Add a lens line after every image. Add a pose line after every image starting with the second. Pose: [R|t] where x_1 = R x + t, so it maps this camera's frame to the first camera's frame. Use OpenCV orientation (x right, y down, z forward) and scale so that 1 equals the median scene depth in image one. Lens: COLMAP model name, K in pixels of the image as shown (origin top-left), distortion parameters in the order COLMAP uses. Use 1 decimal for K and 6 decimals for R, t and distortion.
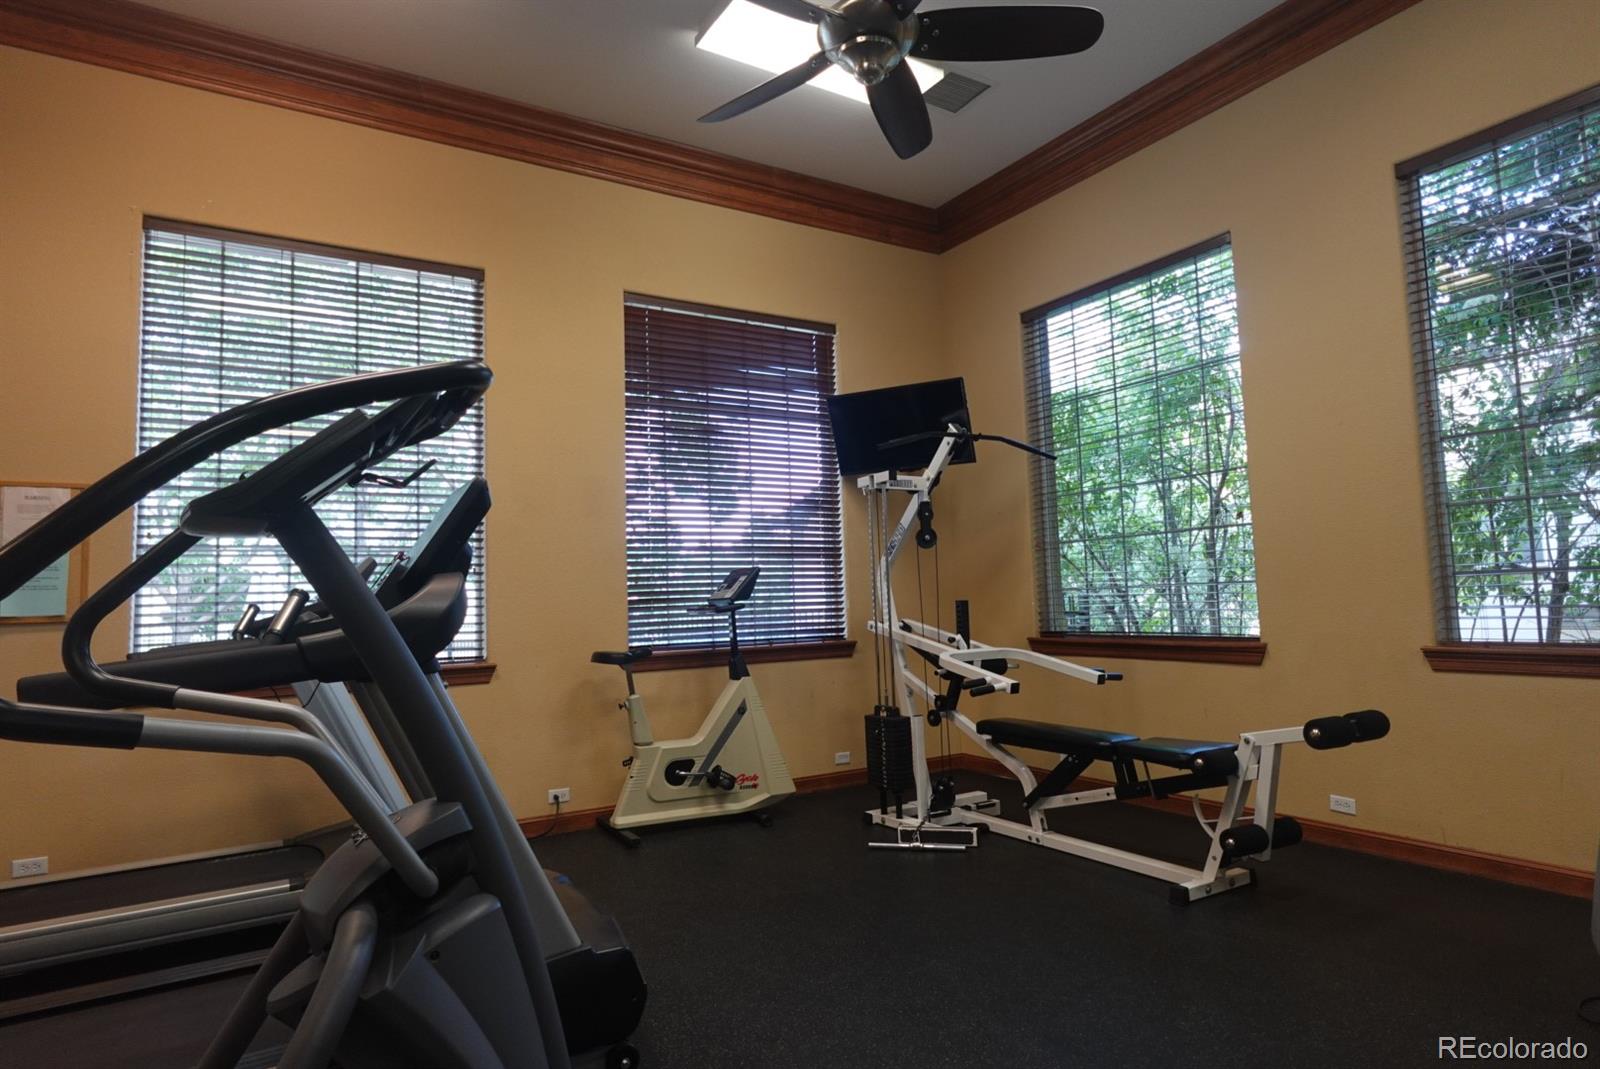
lens RADIAL K [[915.5, 0, 800.0], [0, 915.5, 534.5], [0, 0, 1]] dist [-0.004563, 0.011862]
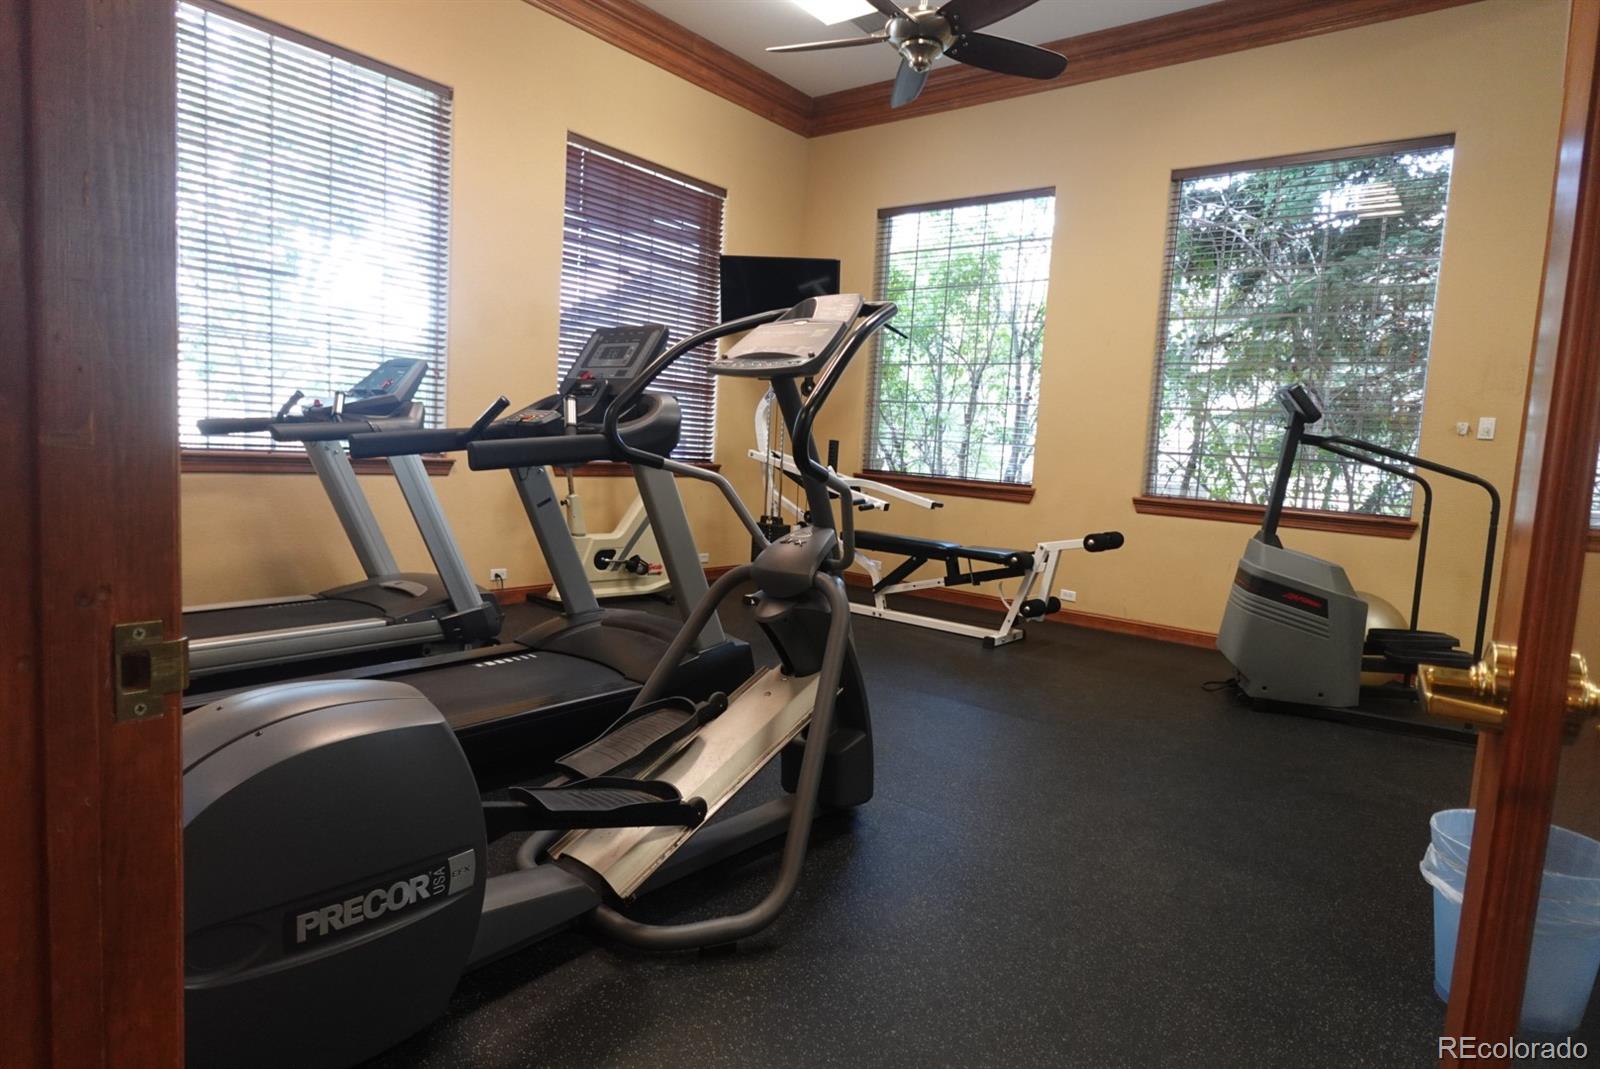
lens RADIAL K [[915.5, 0, 800.0], [0, 915.5, 534.5], [0, 0, 1]] dist [-0.004563, 0.011862]
pose [[0.935960, 0.053783, 0.347974, -0.314388], [-0.115516, 0.980470, 0.159166, 0.001657], [-0.332618, -0.189170, 0.923894, -0.213731]]
